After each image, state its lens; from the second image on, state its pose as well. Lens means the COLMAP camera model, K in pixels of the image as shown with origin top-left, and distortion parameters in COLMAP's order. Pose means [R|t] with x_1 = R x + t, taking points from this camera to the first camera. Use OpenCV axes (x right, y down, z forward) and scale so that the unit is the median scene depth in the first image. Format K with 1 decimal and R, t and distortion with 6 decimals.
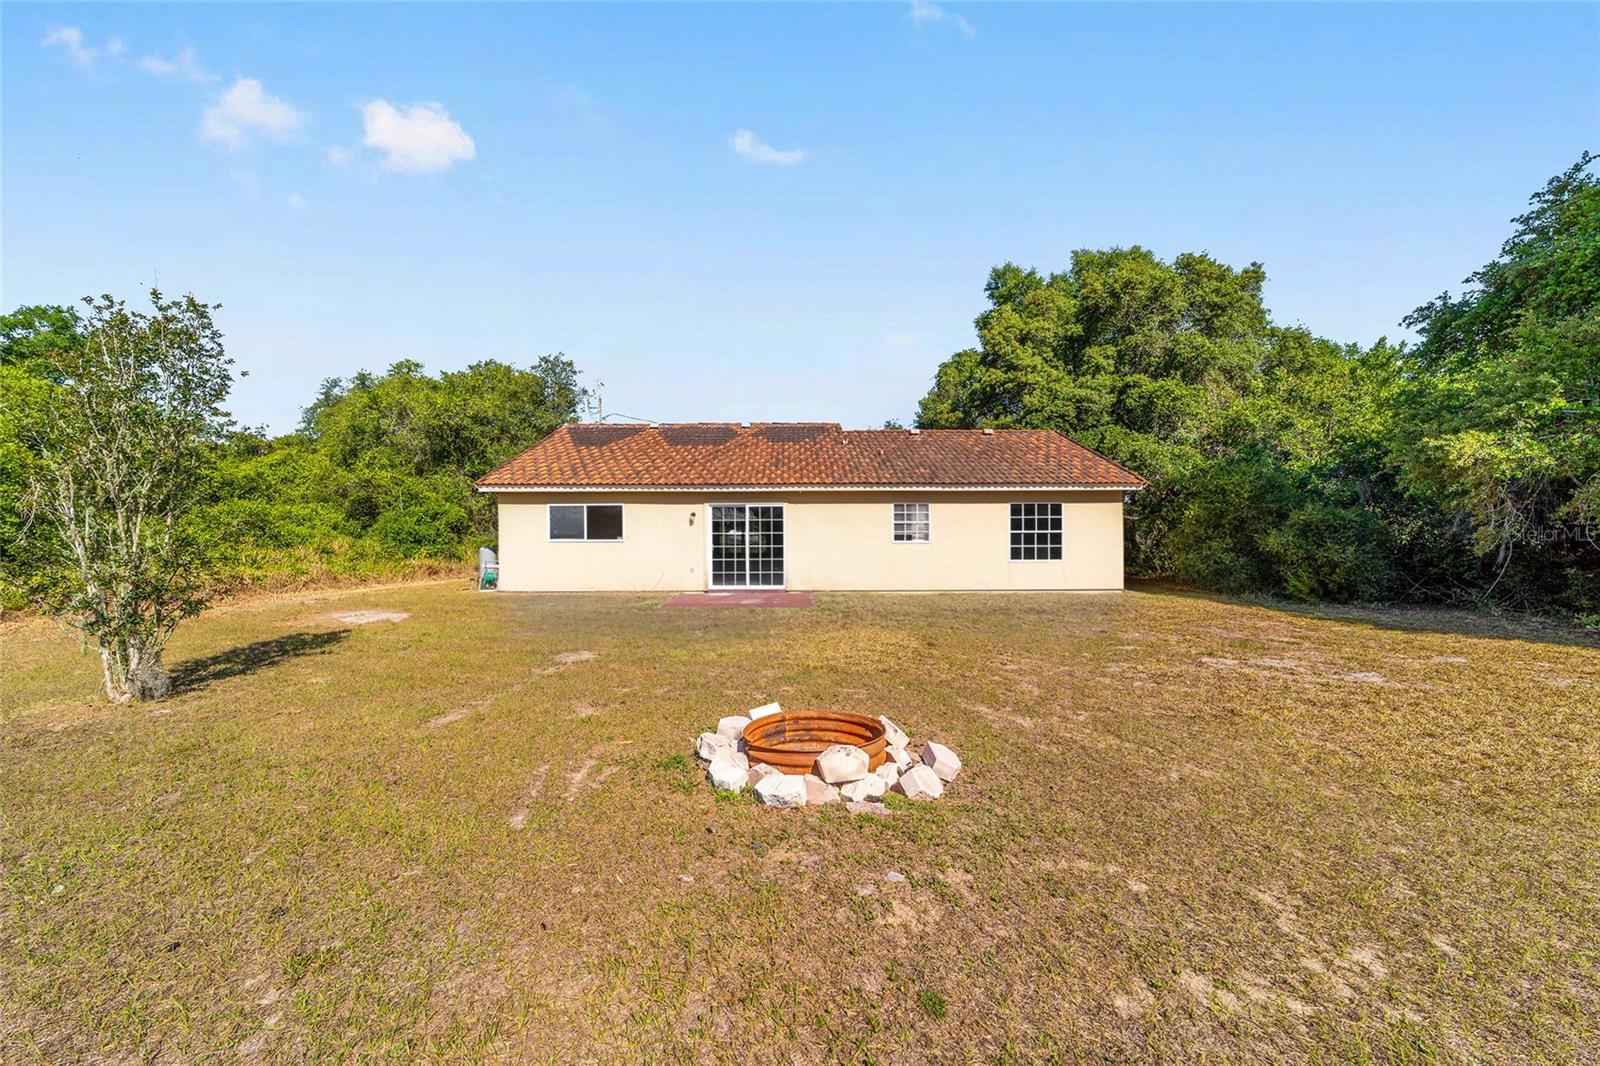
lens RADIAL K [[613.5, 0, 793.0], [0, 613.5, 538.5], [0, 0, 1]] dist [-0.017465, 0.009263]
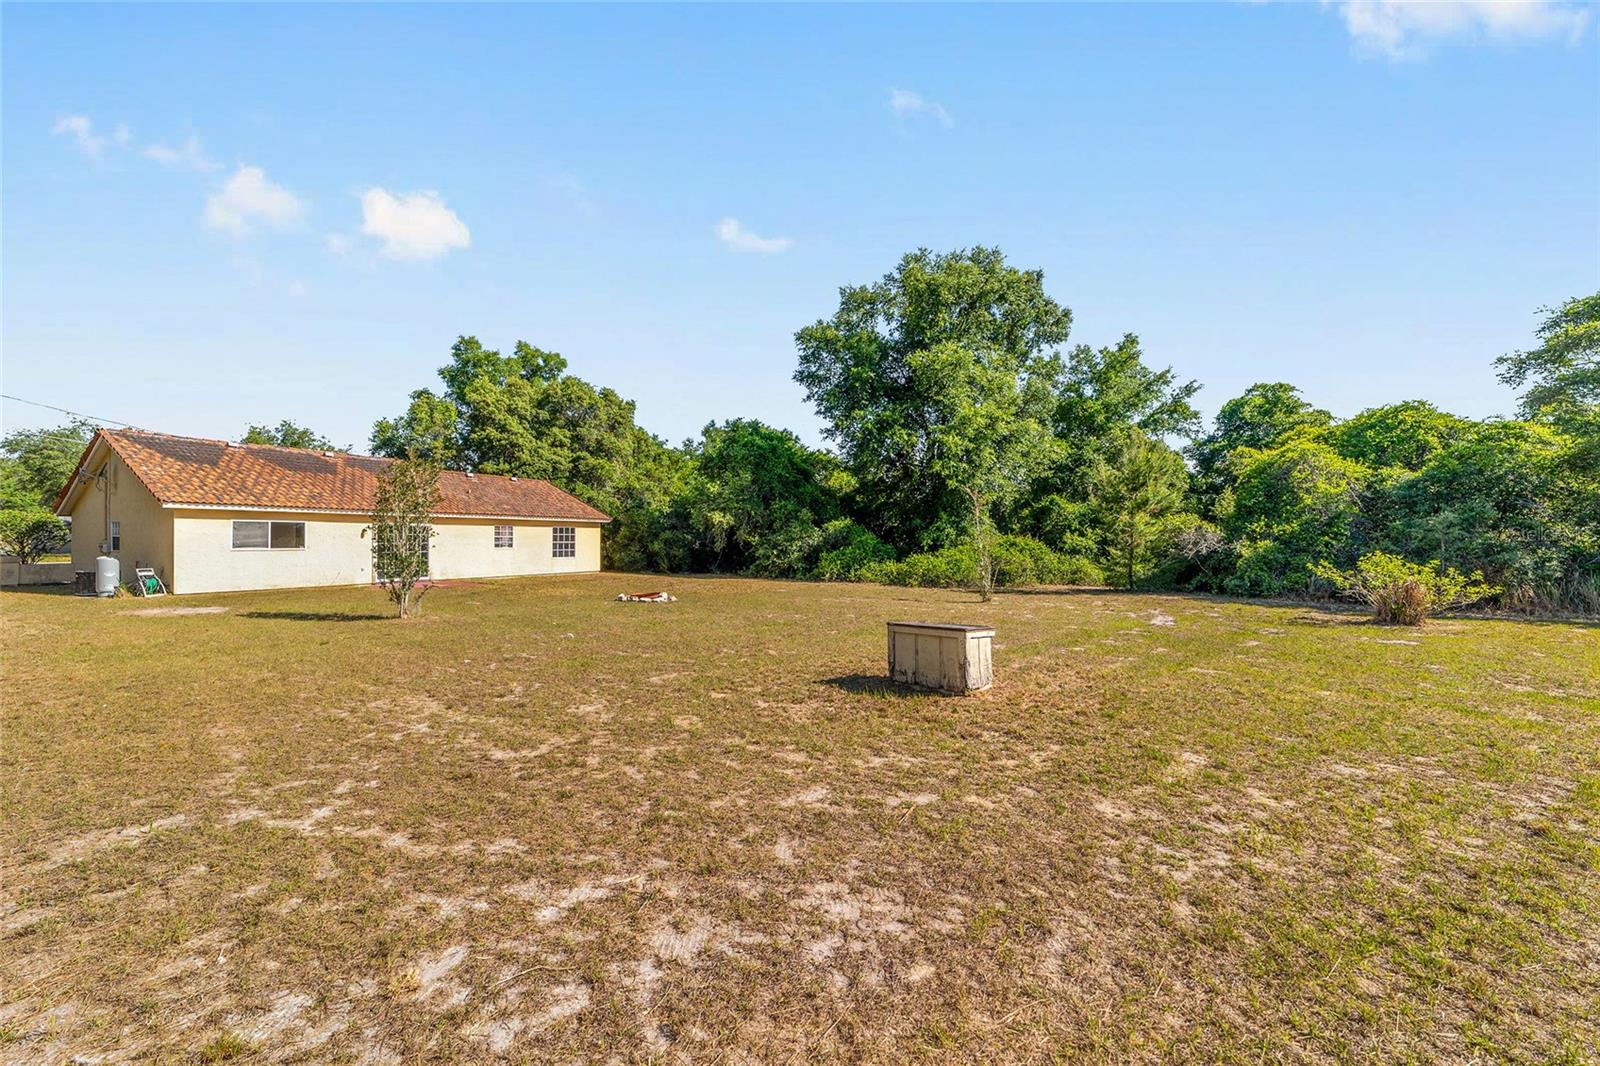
lens RADIAL K [[613.5, 0, 793.0], [0, 613.5, 538.5], [0, 0, 1]] dist [-0.017465, 0.009263]
pose [[0.519121, 0.005861, 0.854681, -0.858426], [-0.007716, 0.999968, -0.002171, -0.024256], [-0.854666, -0.005467, 0.519150, -0.595732]]
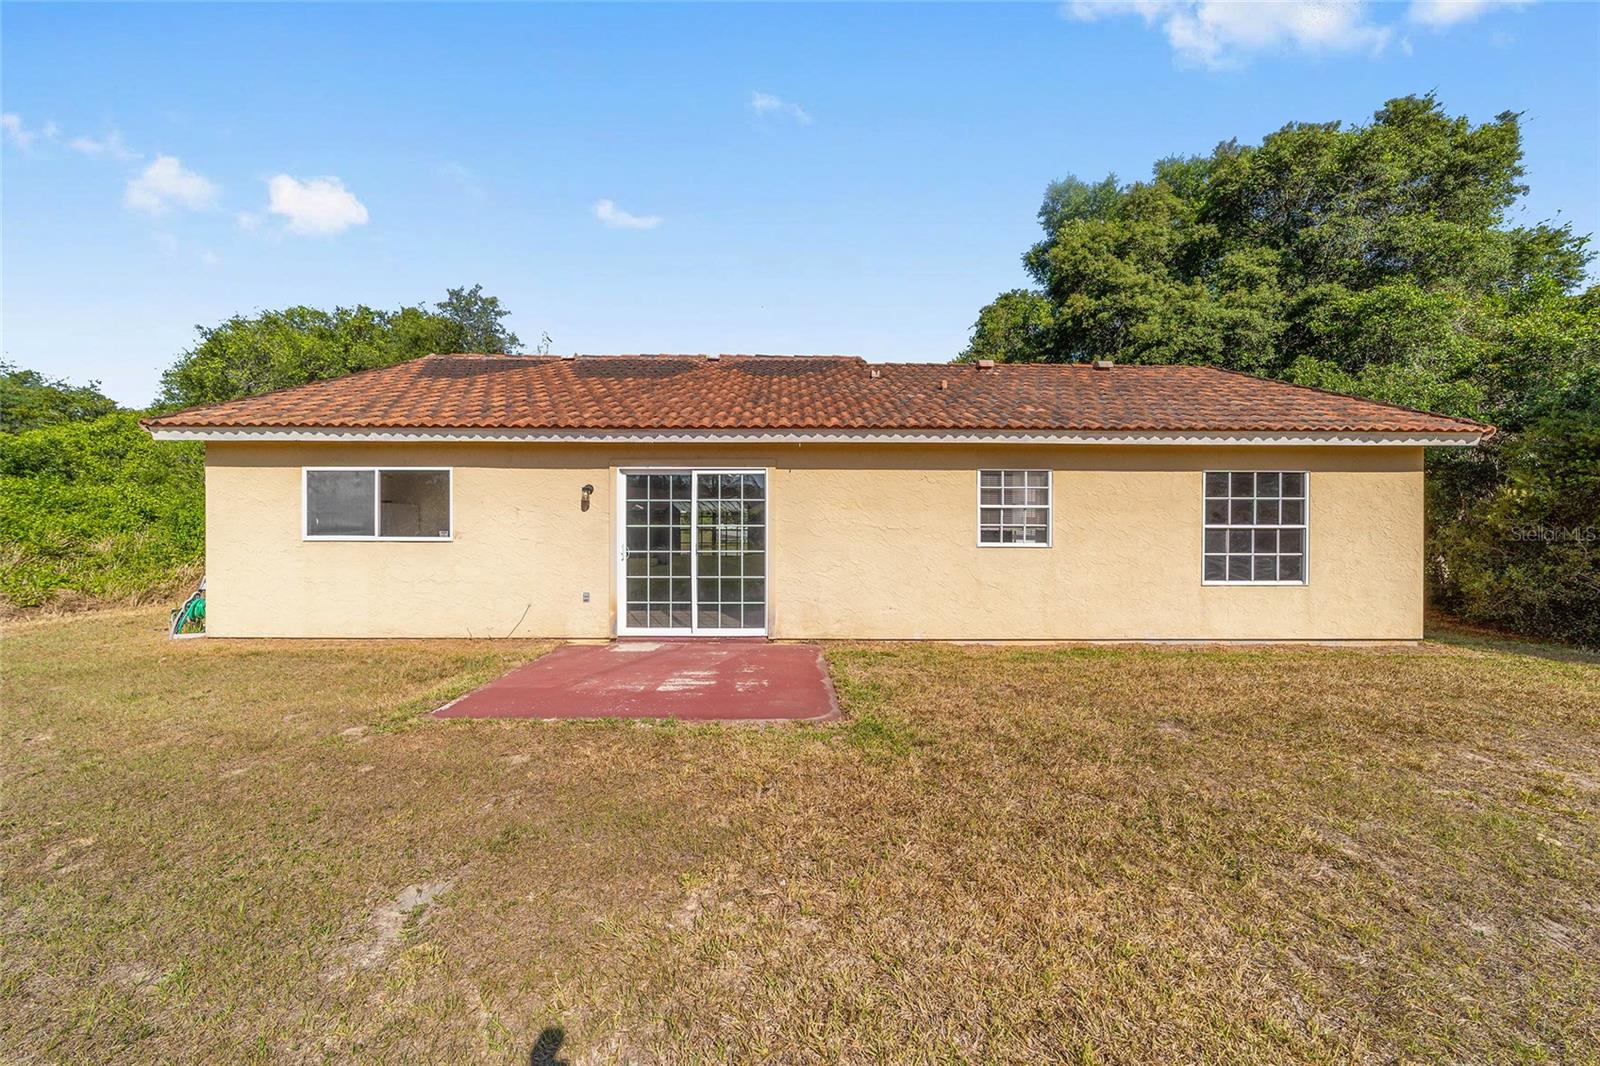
lens RADIAL K [[613.5, 0, 793.0], [0, 613.5, 538.5], [0, 0, 1]] dist [-0.017465, 0.009263]
pose [[0.999968, 0.005926, 0.005301, 0.004475], [-0.005953, 0.999969, 0.005090, -0.001361], [-0.005270, -0.005121, 0.999973, 0.485966]]
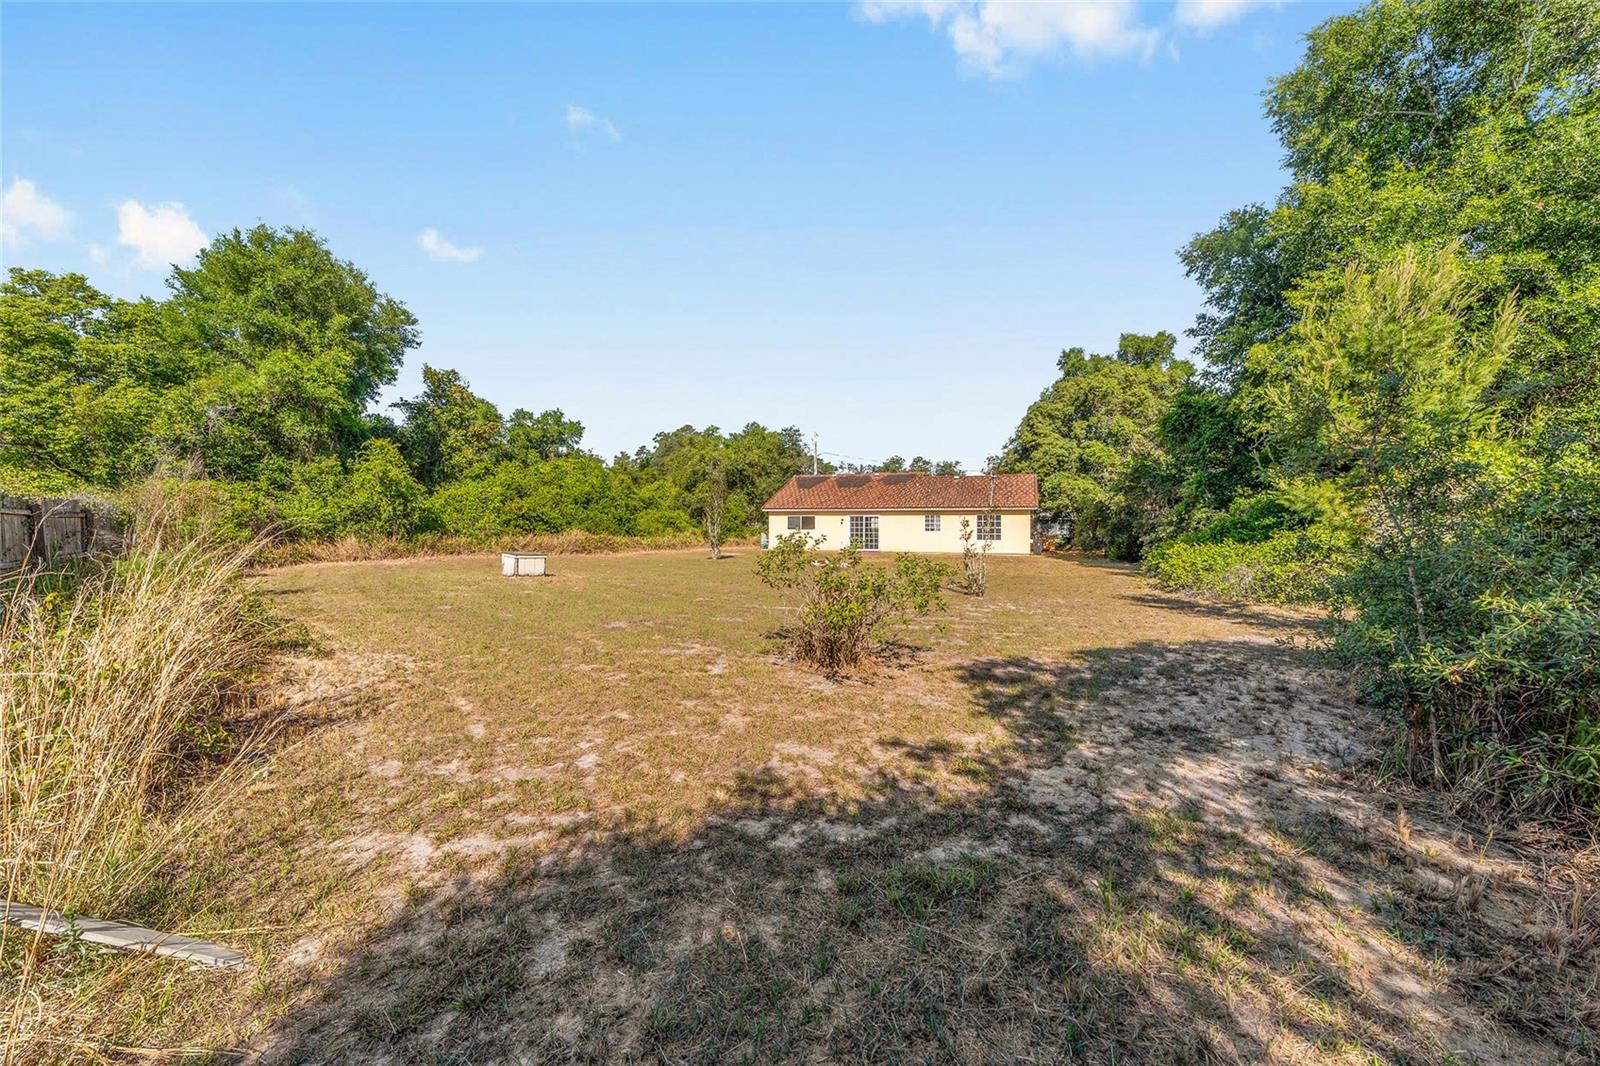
lens RADIAL K [[623.8, 0, 793.7], [0, 623.8, 556.6], [0, 0, 1]] dist [-0.014976, 0.009520]
pose [[0.934521, 0.022882, -0.355173, 0.542118], [-0.007953, 0.999025, 0.043436, 0.001138], [0.355820, -0.037768, 0.933791, -1.398052]]
